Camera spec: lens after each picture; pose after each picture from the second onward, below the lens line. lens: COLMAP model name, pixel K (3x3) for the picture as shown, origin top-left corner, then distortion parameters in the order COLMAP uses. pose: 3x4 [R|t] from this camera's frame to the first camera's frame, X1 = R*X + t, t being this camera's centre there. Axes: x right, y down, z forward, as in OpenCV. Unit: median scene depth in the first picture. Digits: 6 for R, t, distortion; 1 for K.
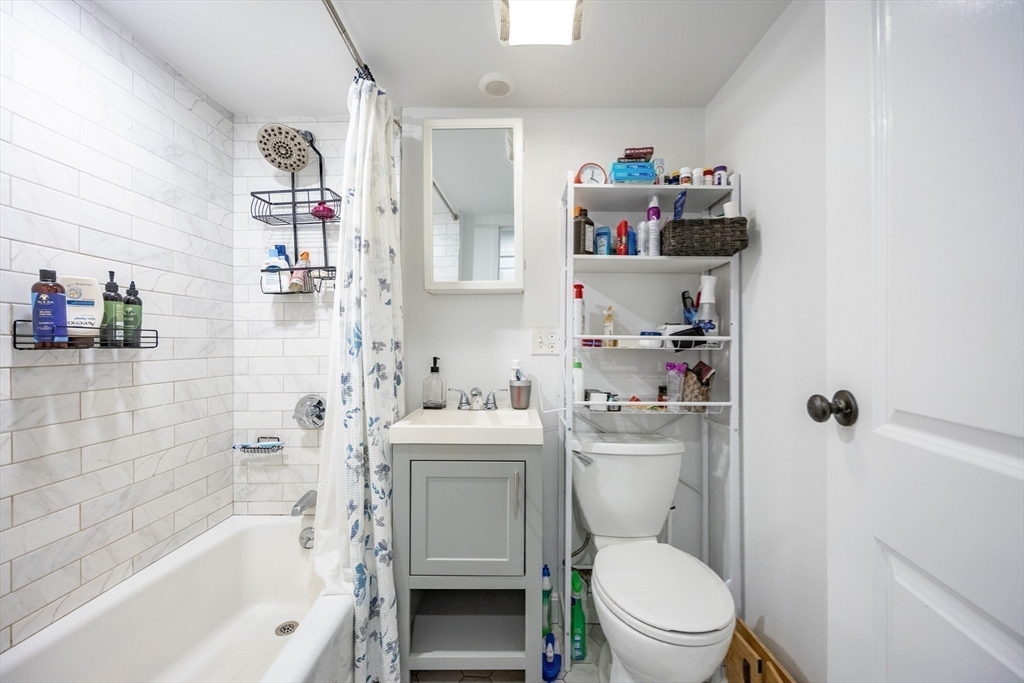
lens RADIAL K [[401.3, 0, 517.4], [0, 401.3, 340.9], [0, 0, 1]] dist [-0.001119, -0.000183]
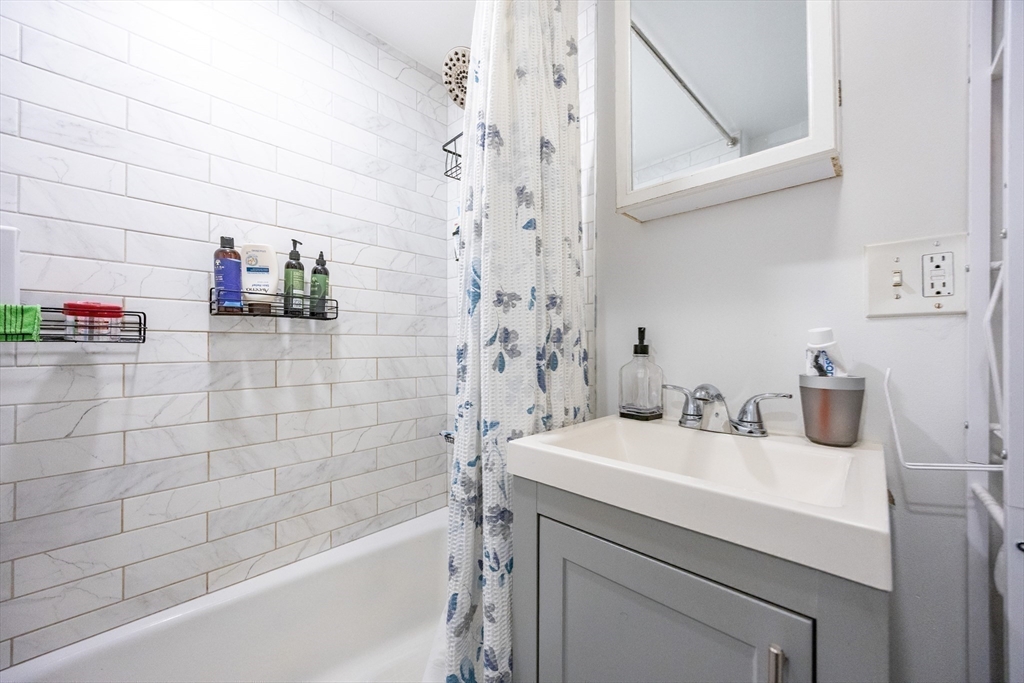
lens RADIAL K [[401.3, 0, 517.4], [0, 401.3, 340.9], [0, 0, 1]] dist [-0.001119, -0.000183]
pose [[0.747316, -0.005817, -0.664443, 0.052699], [0.004414, 0.999983, -0.003790, 0.077131], [0.664454, -0.000101, 0.747329, 0.584630]]
